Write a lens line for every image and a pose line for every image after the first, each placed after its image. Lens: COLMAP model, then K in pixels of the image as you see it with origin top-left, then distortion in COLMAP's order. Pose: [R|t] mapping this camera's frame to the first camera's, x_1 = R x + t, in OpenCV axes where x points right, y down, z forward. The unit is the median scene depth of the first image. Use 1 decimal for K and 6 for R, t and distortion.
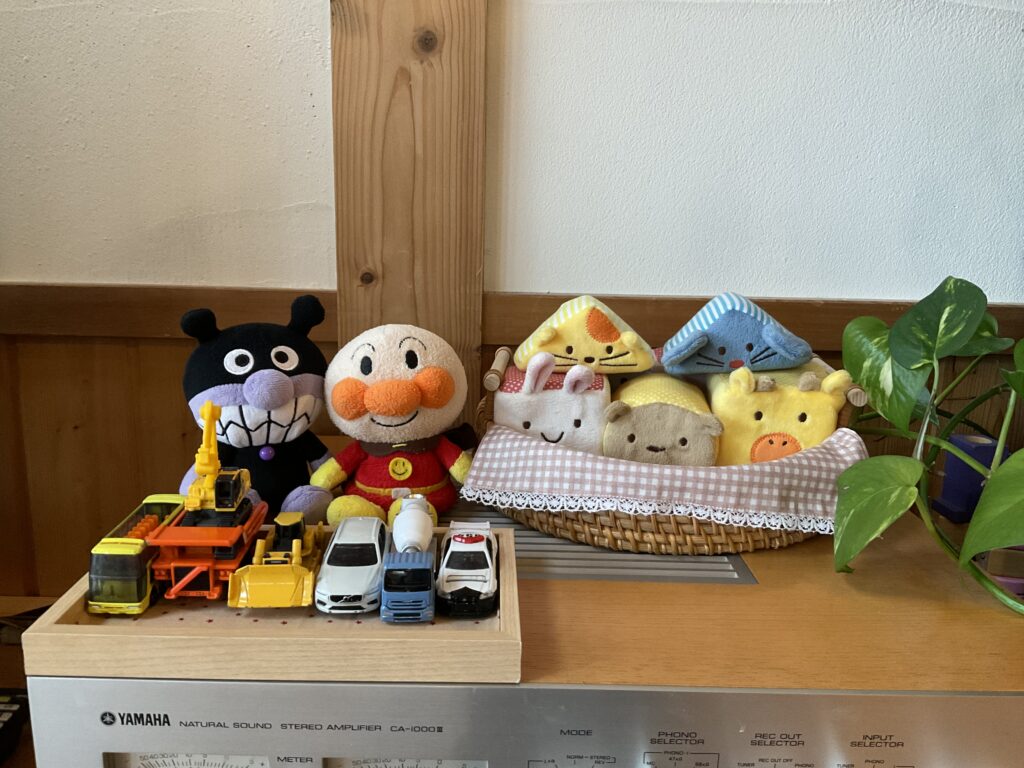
lens RADIAL K [[849.3, 0, 511.2], [0, 849.3, 389.1], [0, 0, 1]] dist [0.055481, -0.062221]
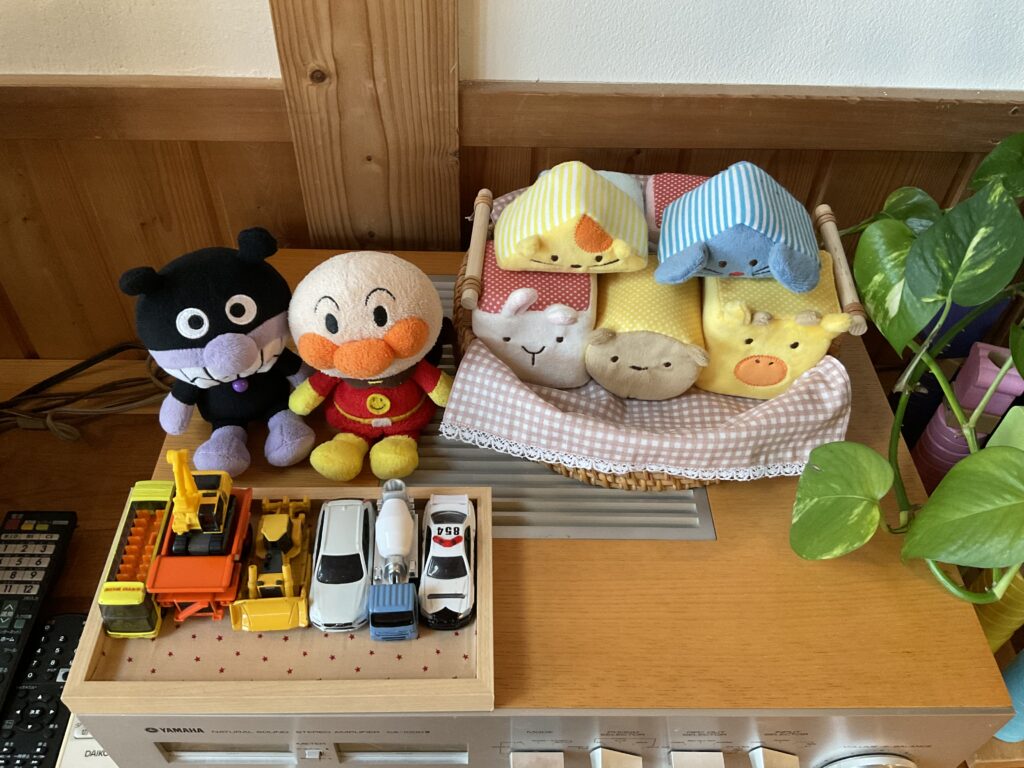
lens RADIAL K [[849.0, 0, 512.8], [0, 849.0, 391.1], [0, 0, 1]] dist [0.056247, -0.072932]
pose [[0.999955, 0.001802, 0.009286, 0.017420], [-0.006766, 0.822274, 0.569051, -0.483058], [-0.006610, -0.569089, 0.822250, 0.192845]]
